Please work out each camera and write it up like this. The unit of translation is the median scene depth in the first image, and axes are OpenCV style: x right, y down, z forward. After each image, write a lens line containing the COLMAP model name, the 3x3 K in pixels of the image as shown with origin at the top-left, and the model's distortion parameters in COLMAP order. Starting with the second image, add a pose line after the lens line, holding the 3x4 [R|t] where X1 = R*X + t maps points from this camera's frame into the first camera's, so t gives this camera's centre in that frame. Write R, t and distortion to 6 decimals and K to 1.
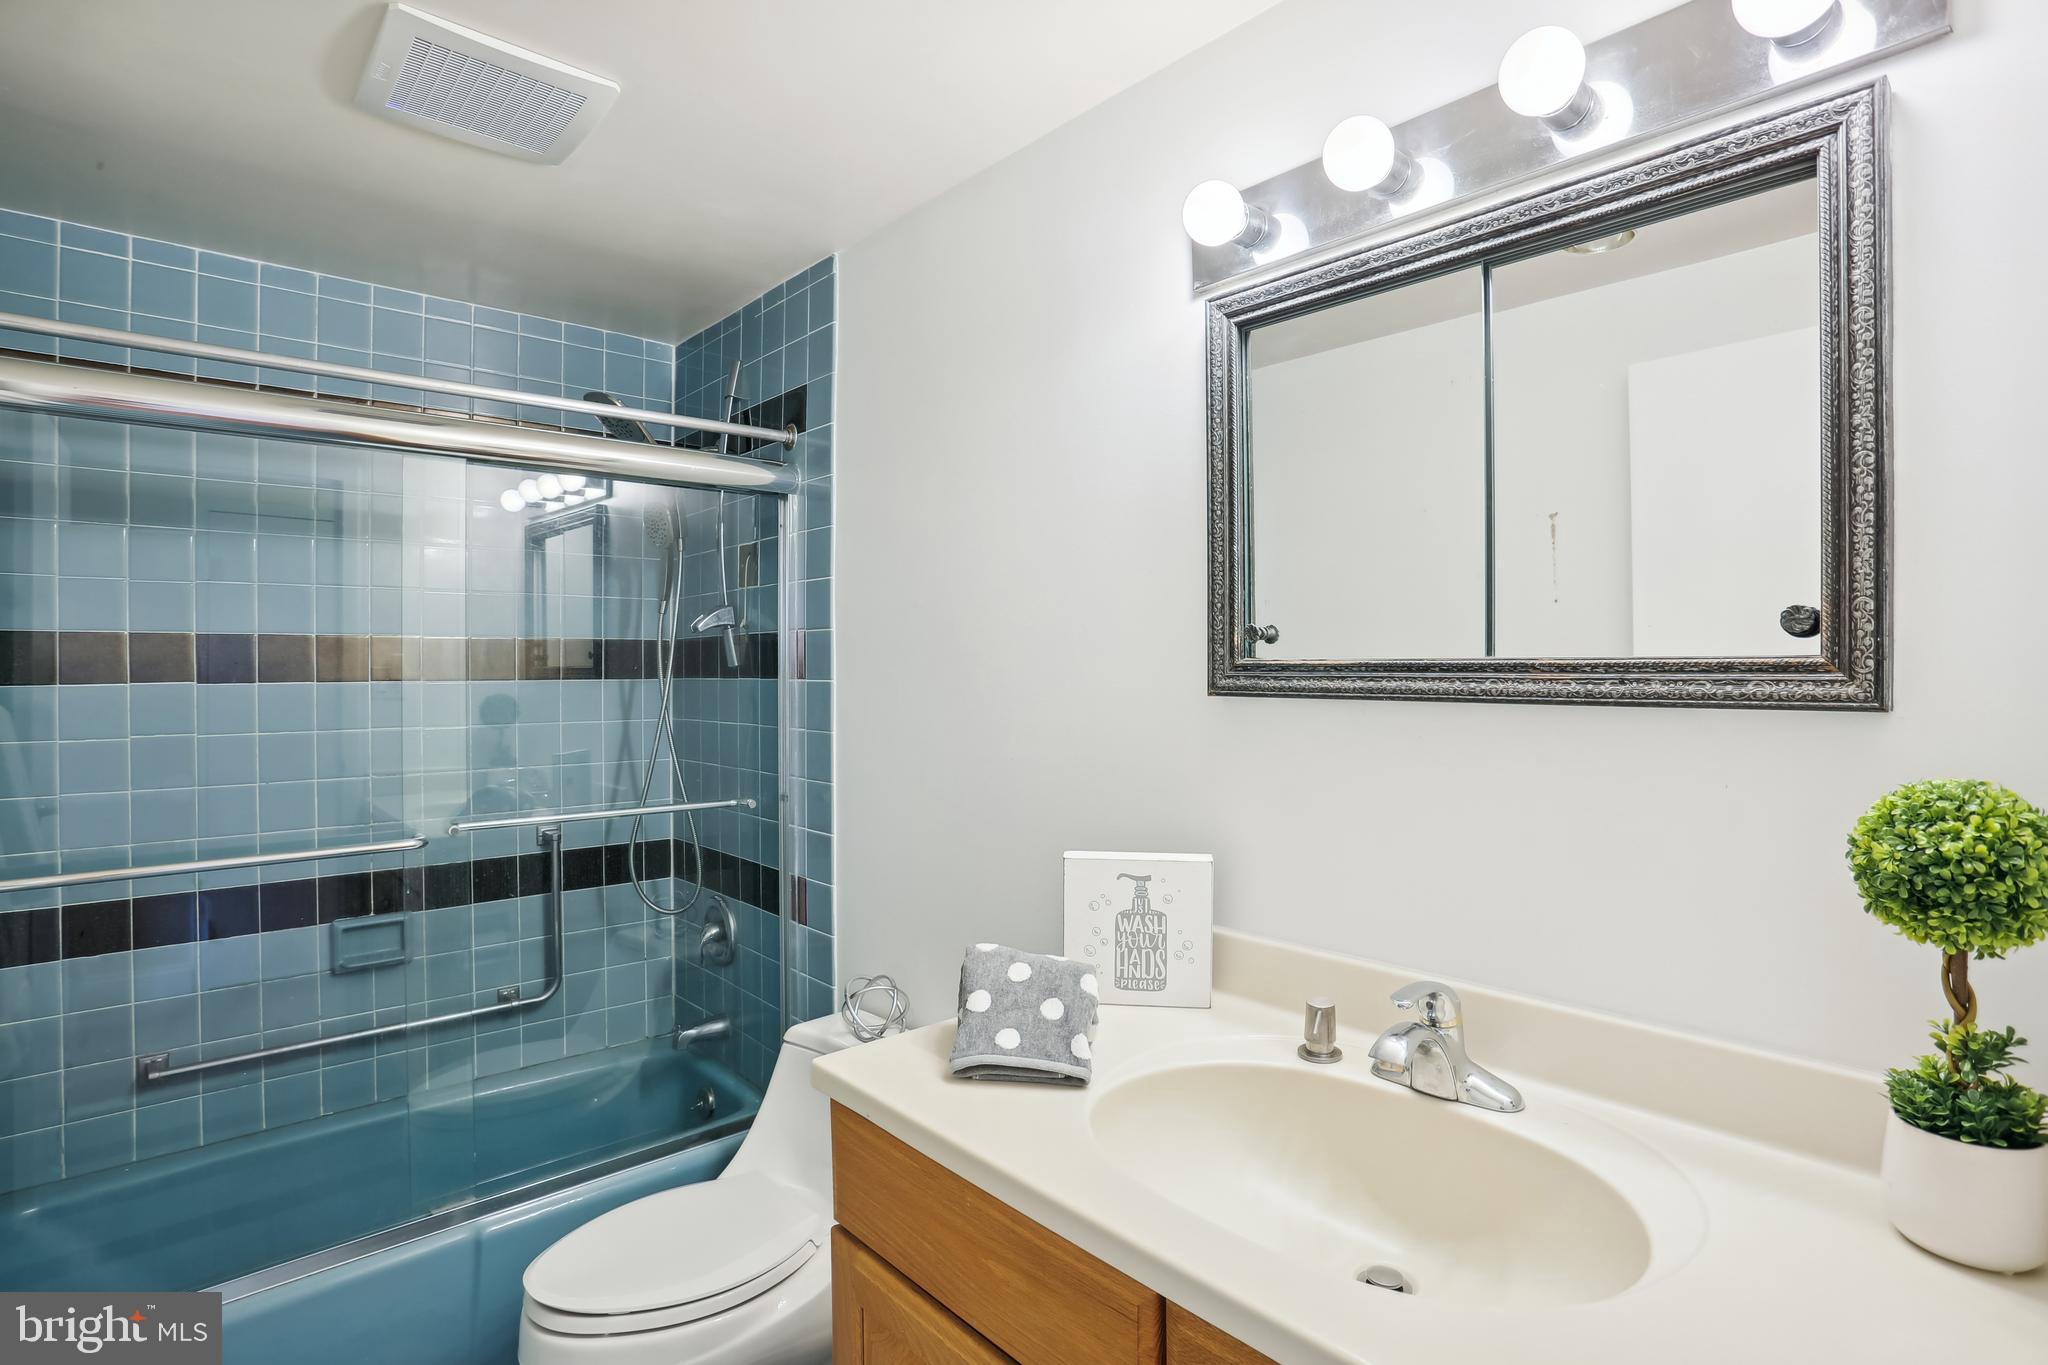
lens RADIAL K [[1008.3, 0, 1013.5], [0, 1008.3, 675.7], [0, 0, 1]] dist [-0.059526, 0.039181]
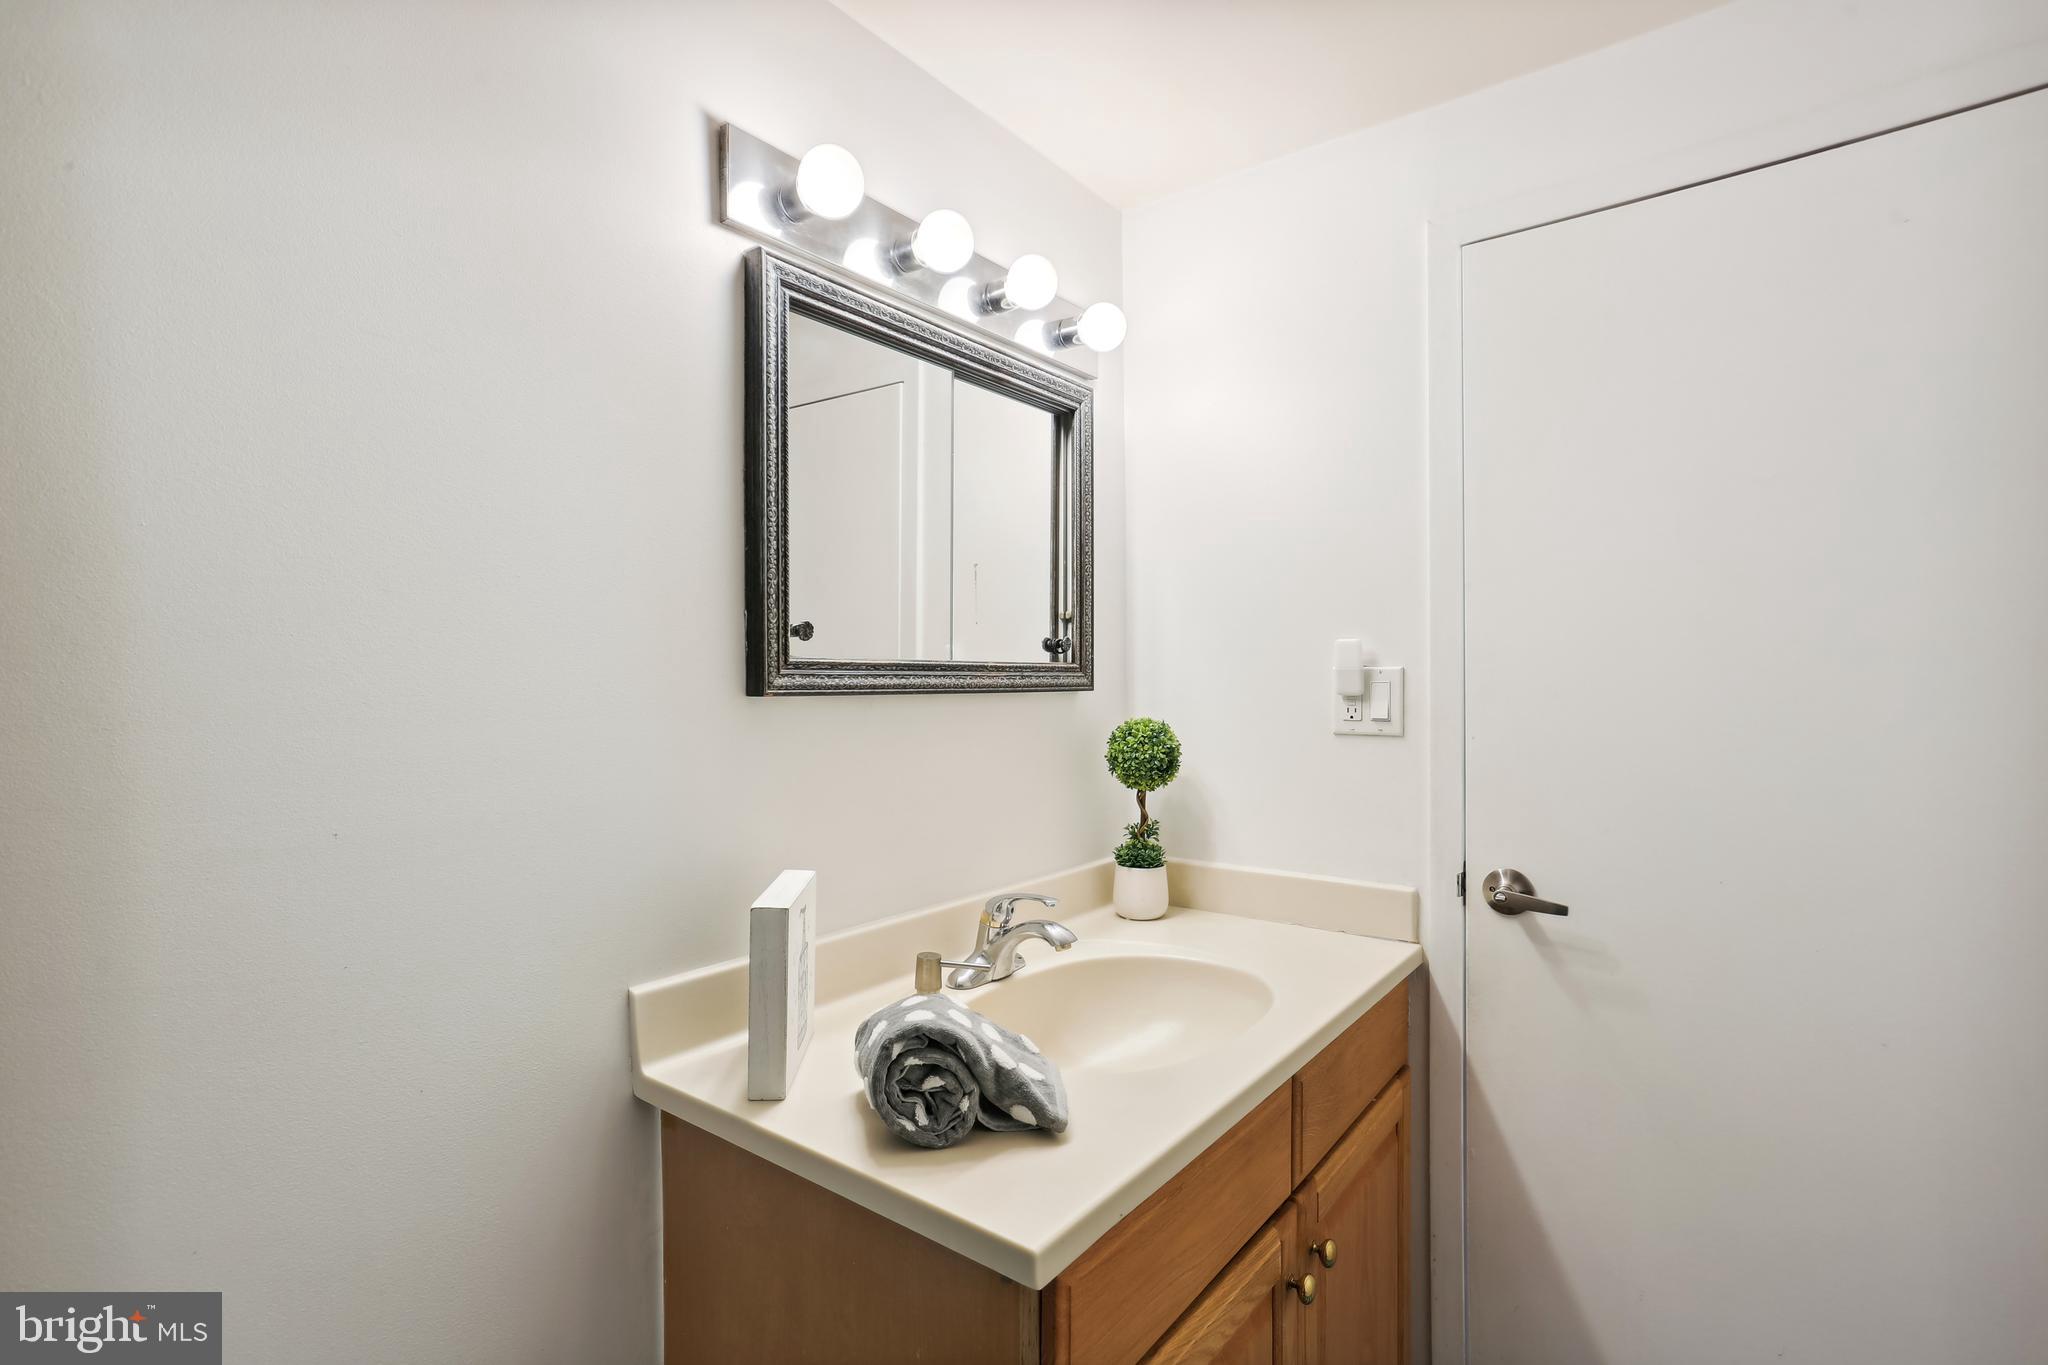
lens RADIAL K [[954.4, 0, 1024.0], [0, 954.4, 682.5], [0, 0, 1]] dist [-0.000635, 0.000004]
pose [[-0.166809, -0.010256, 0.985936, -0.774223], [-0.000005, 0.999946, 0.010401, -0.001481], [-0.985989, 0.001730, -0.166800, 1.036986]]
